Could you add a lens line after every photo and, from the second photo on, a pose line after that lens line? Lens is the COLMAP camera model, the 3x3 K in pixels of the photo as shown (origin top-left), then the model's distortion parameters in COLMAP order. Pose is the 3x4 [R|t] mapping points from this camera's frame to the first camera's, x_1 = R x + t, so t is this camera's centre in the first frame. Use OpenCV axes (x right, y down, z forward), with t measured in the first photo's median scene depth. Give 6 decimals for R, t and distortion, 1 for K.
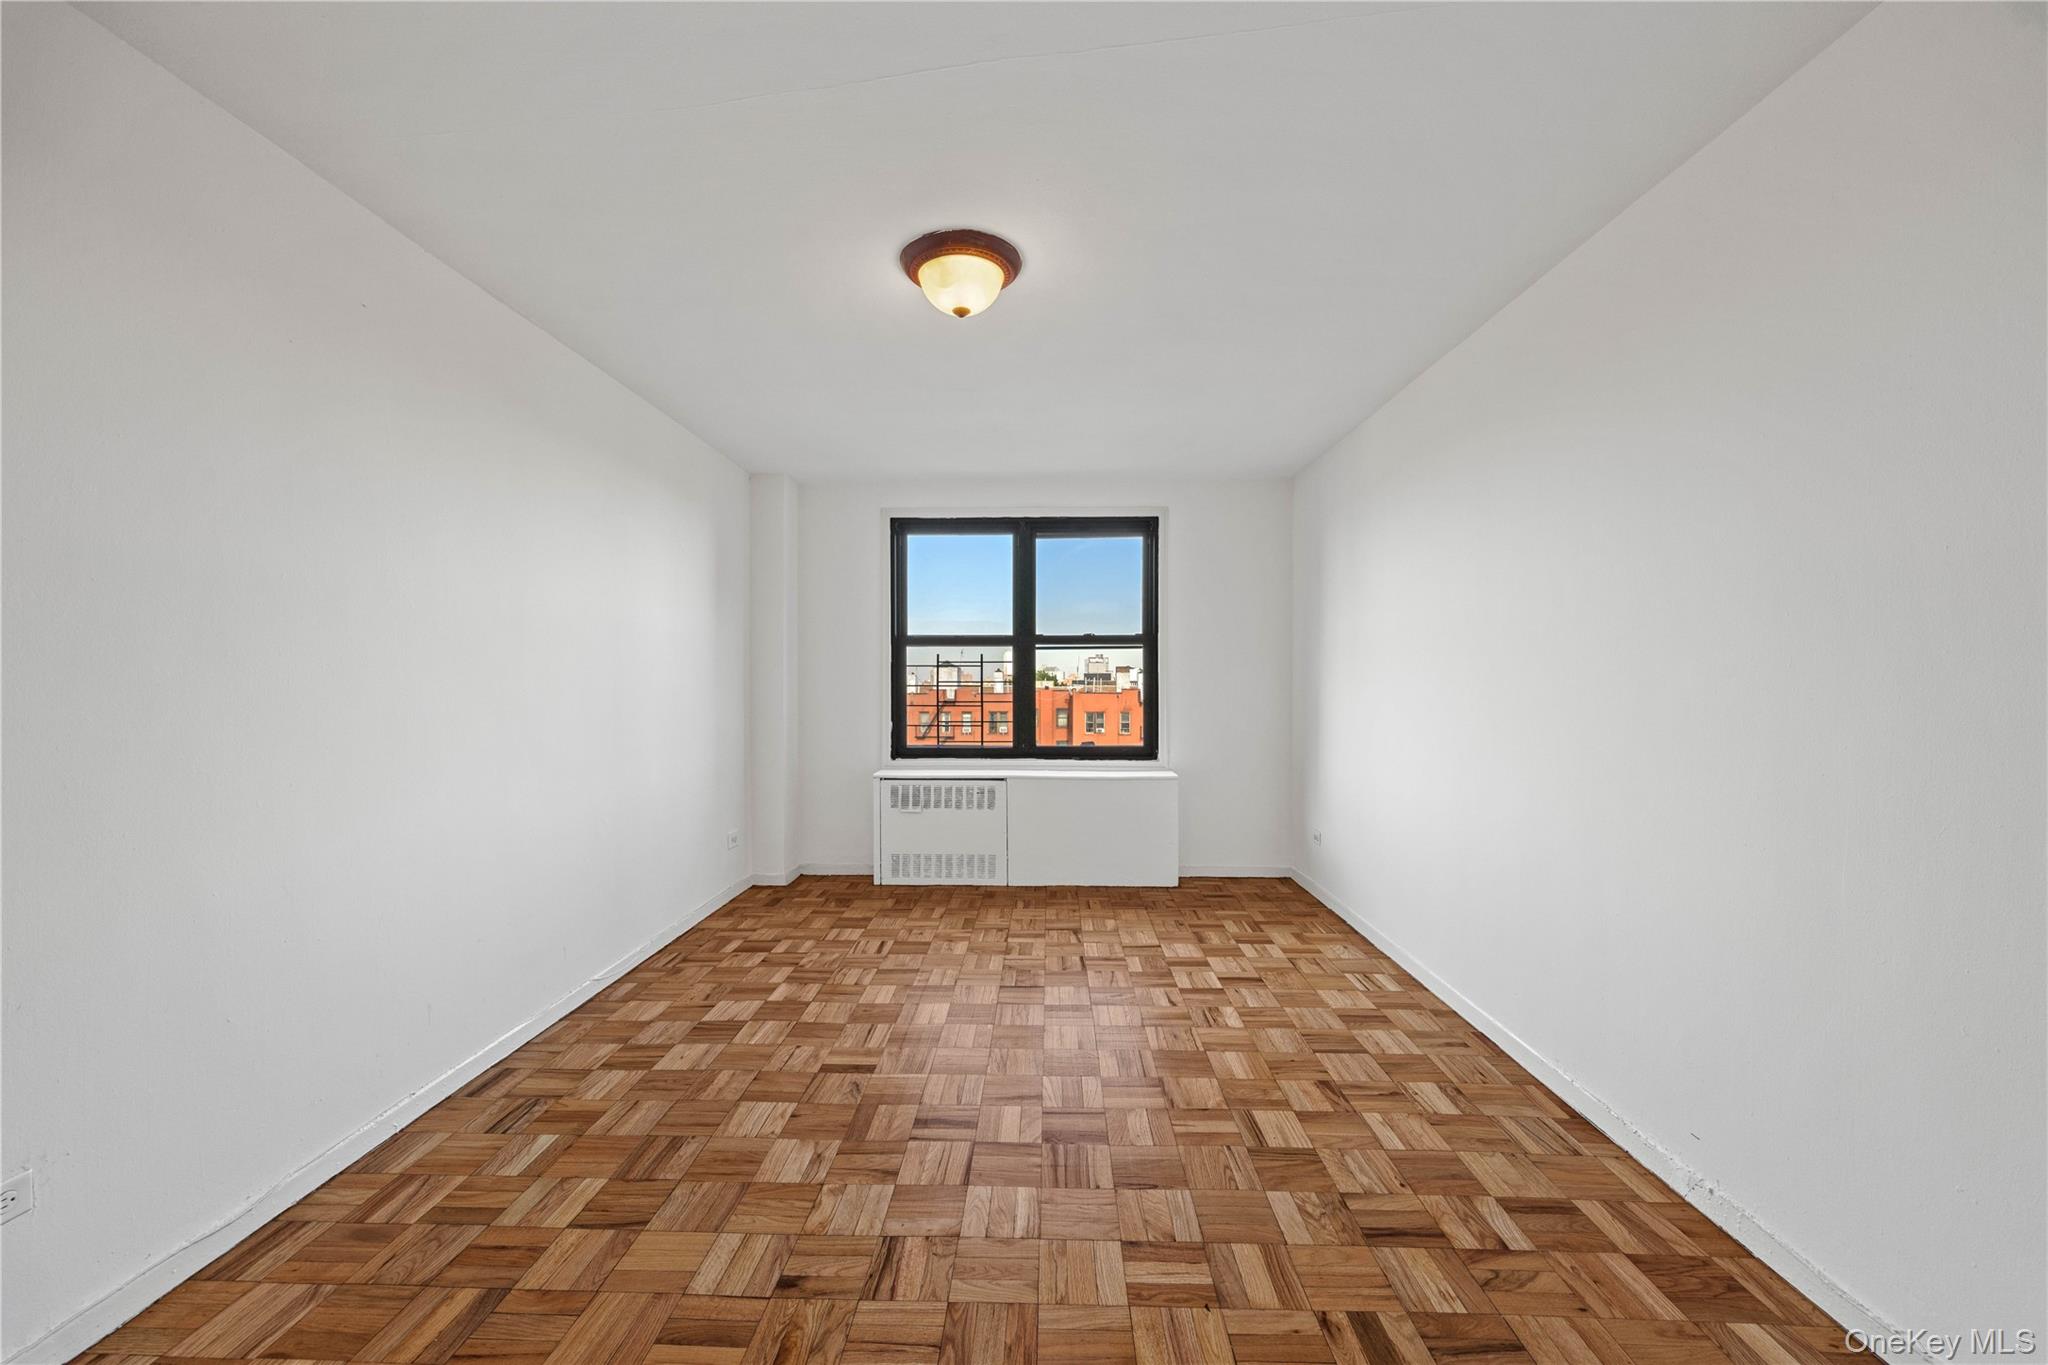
lens RADIAL K [[785.1, 0, 1030.8], [0, 785.1, 669.4], [0, 0, 1]] dist [-0.003044, 0.000778]
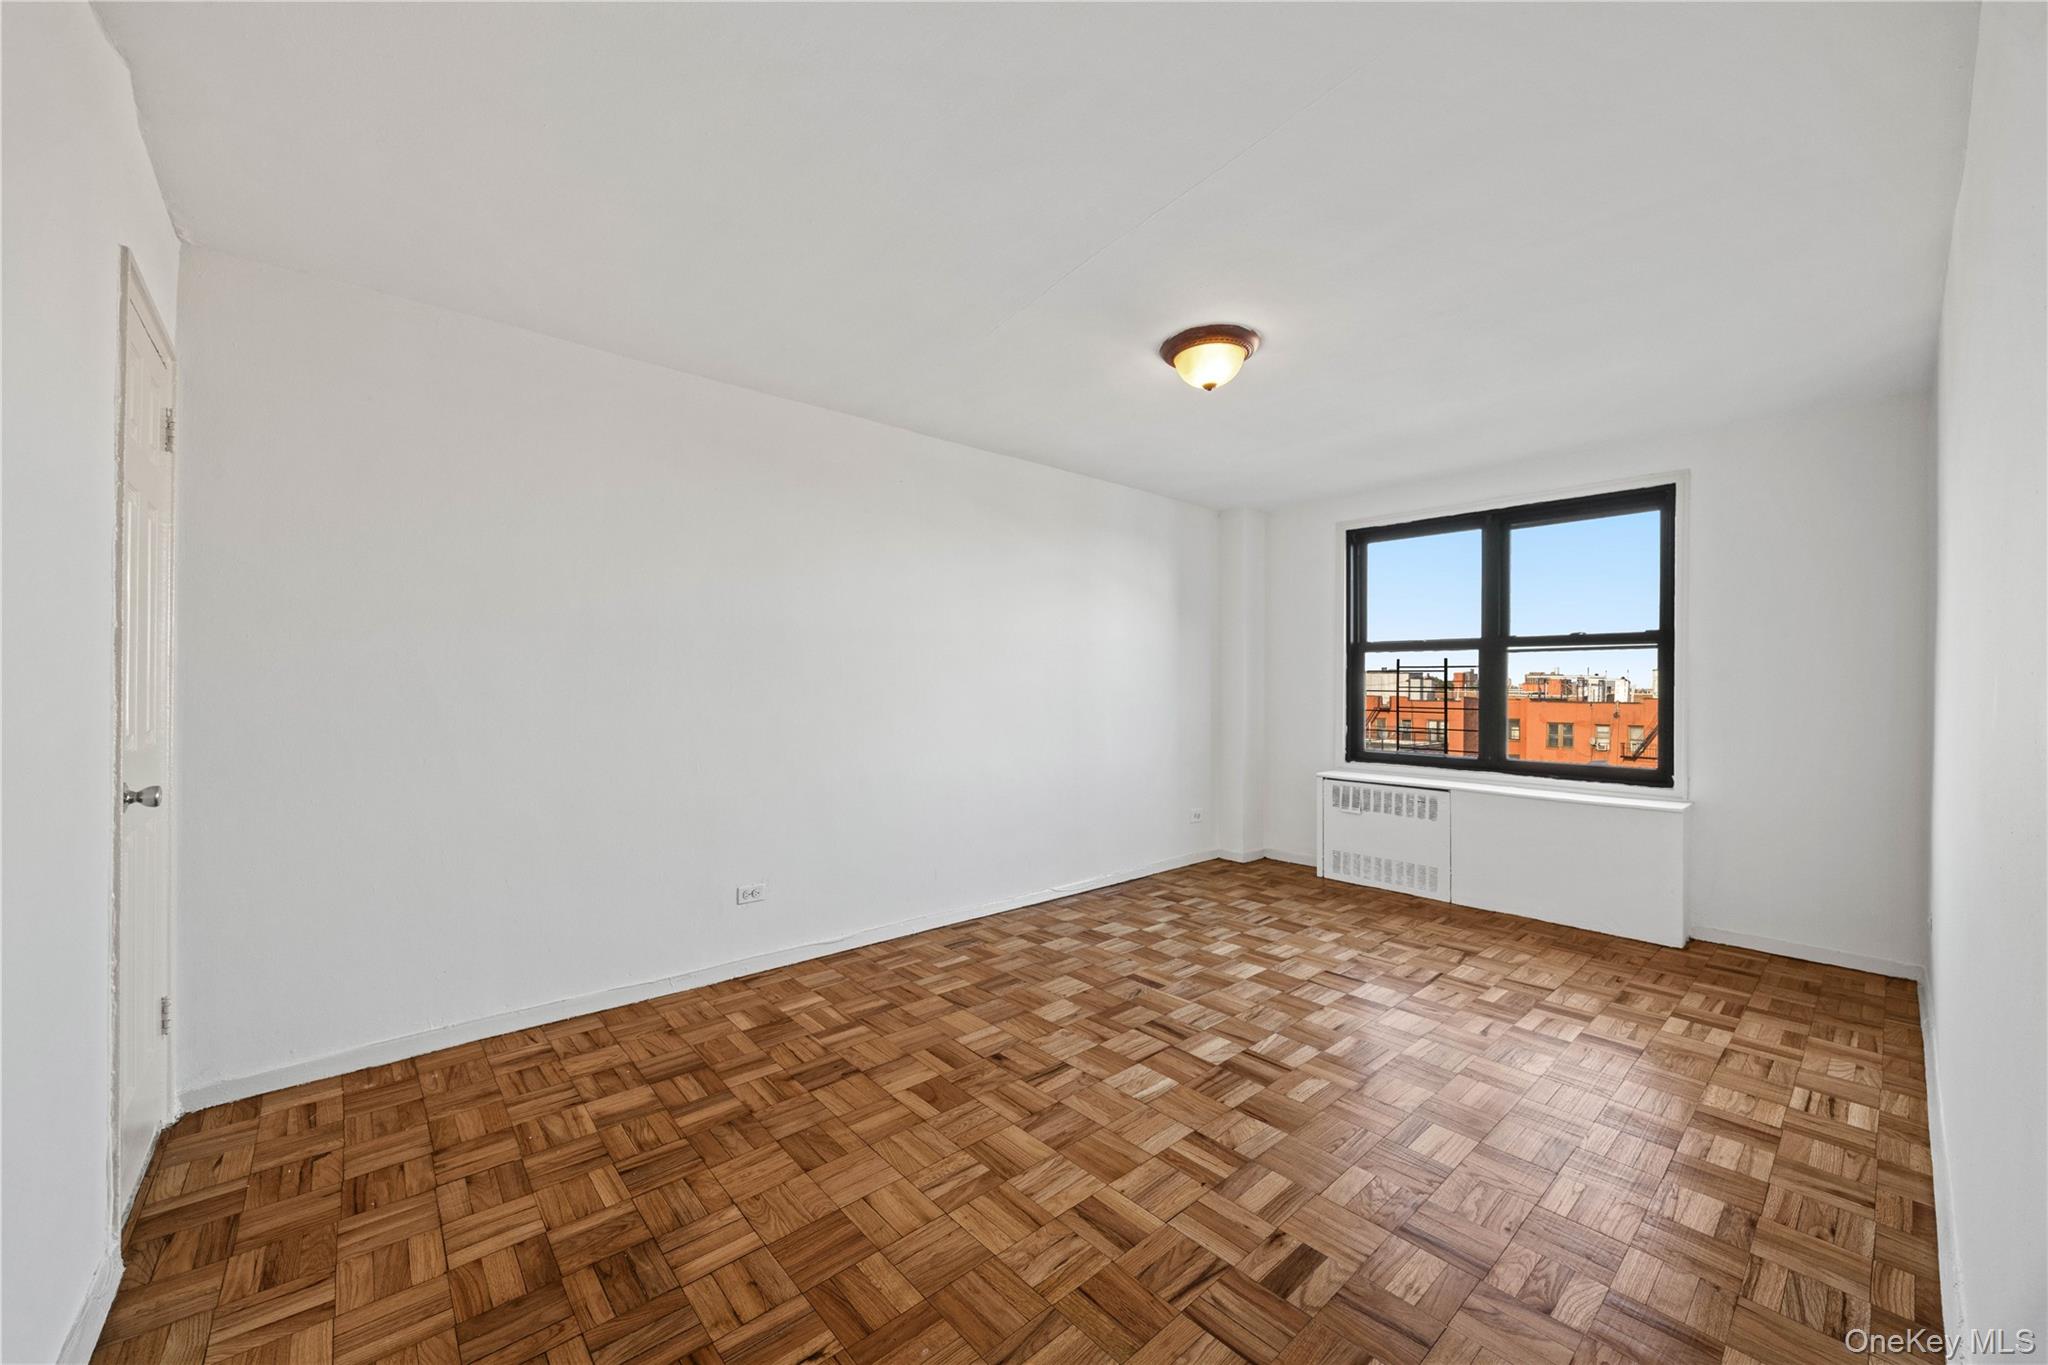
lens RADIAL K [[785.1, 0, 1028.8], [0, 785.1, 677.0], [0, 0, 1]] dist [-0.003044, 0.000778]
pose [[0.687829, -0.000003, -0.725873, 0.558974], [0.002959, 0.999992, 0.002800, -0.003309], [0.725867, -0.004074, 0.687823, -0.039343]]
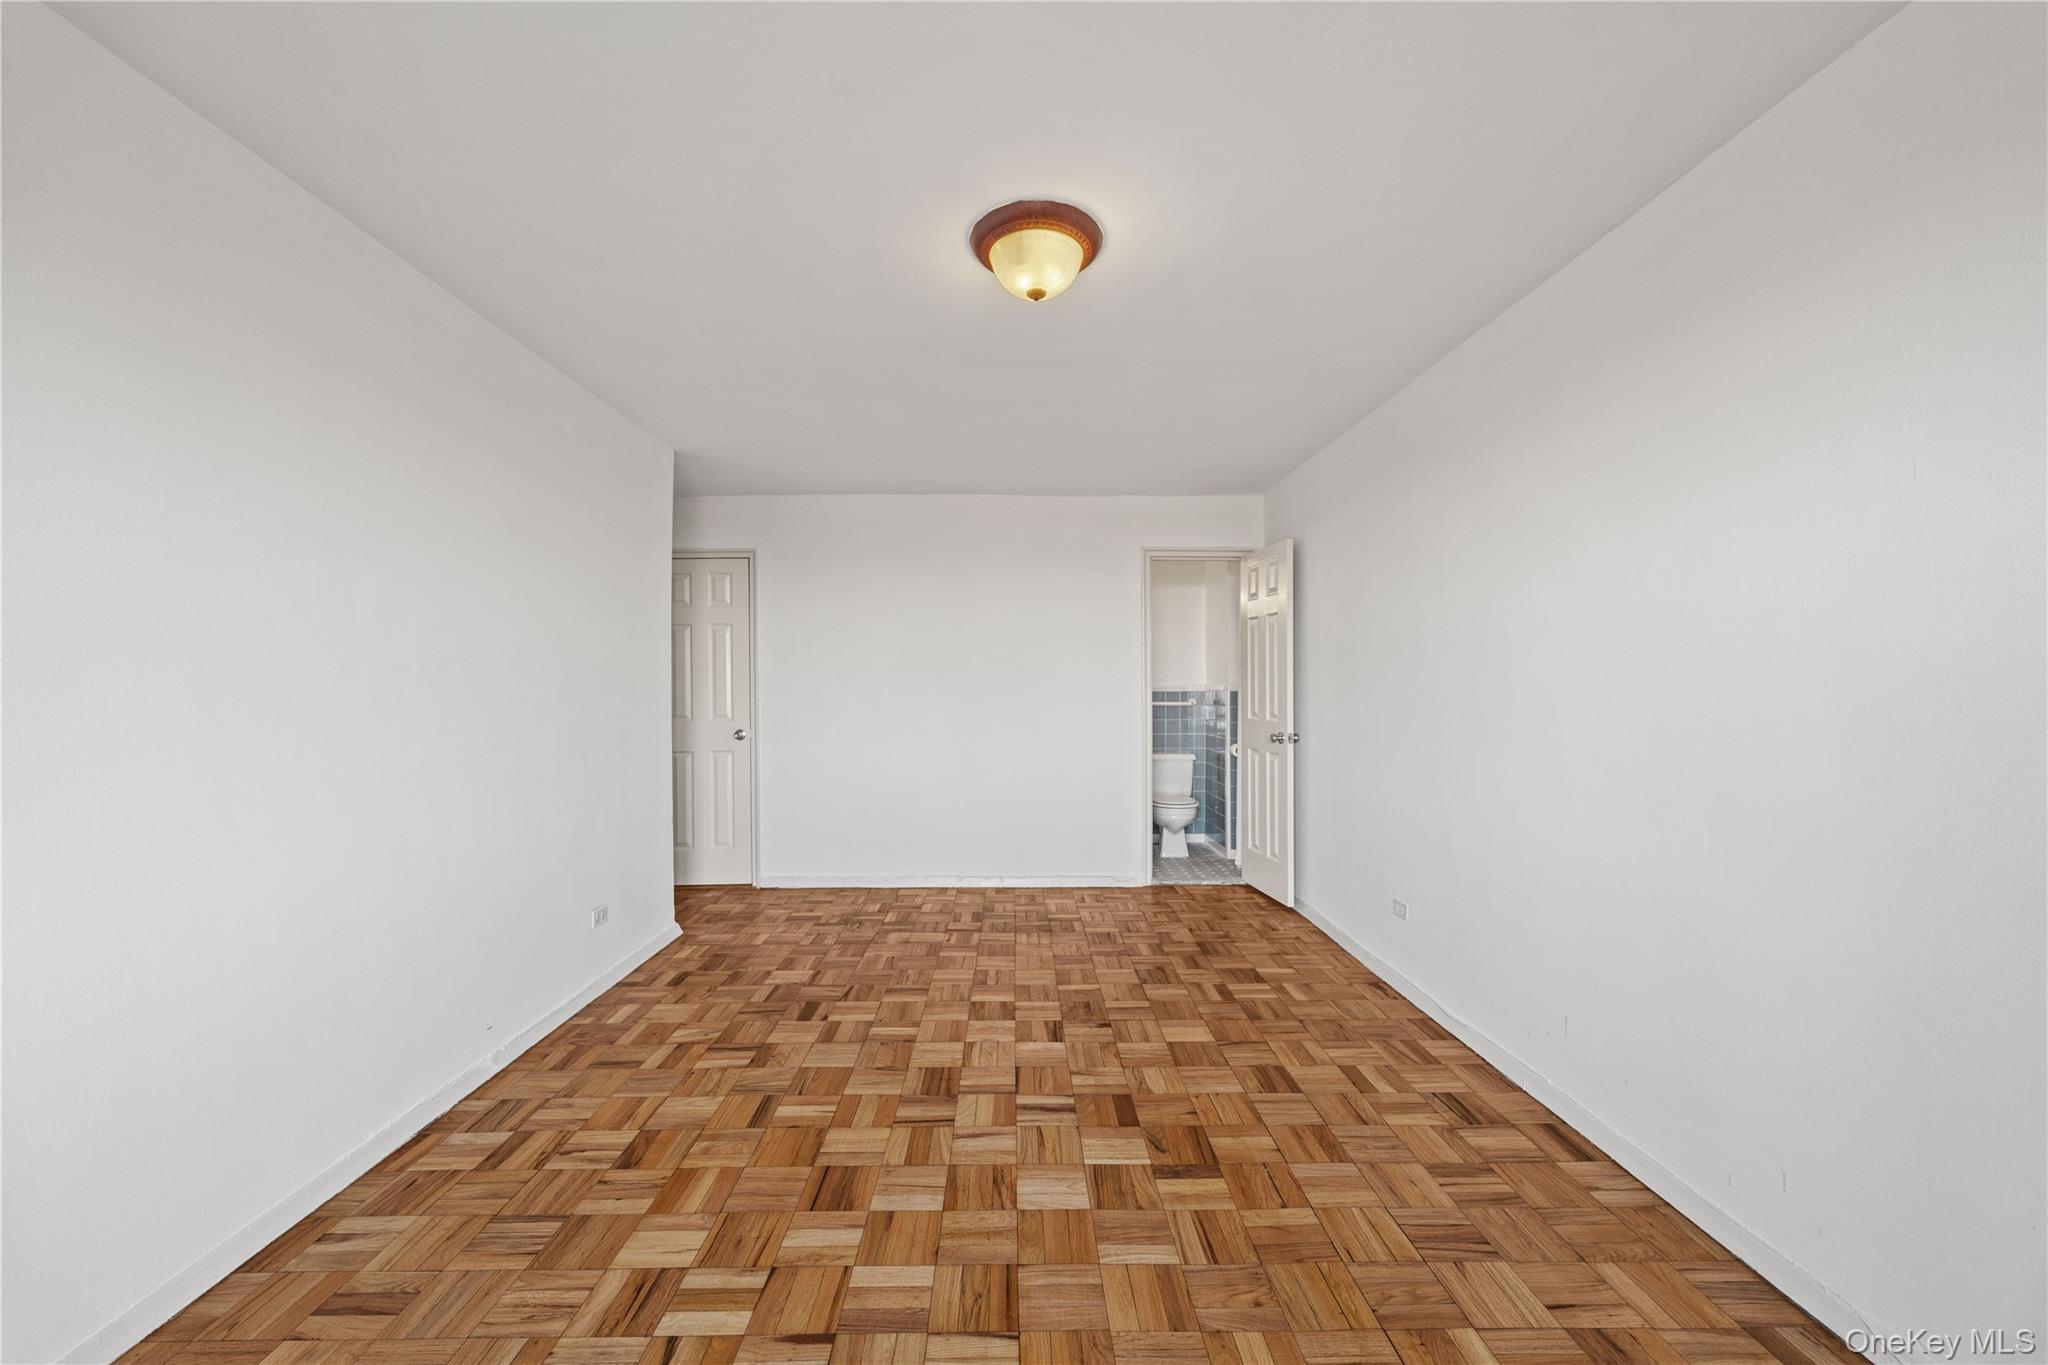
lens RADIAL K [[785.1, 0, 1007.3], [0, 785.1, 688.7], [0, 0, 1]] dist [-0.003044, 0.000778]
pose [[-0.999733, 0.006620, -0.022141, -0.029129], [0.006875, 0.999911, -0.011427, 0.012386], [0.022063, -0.011576, -0.999690, 1.738913]]
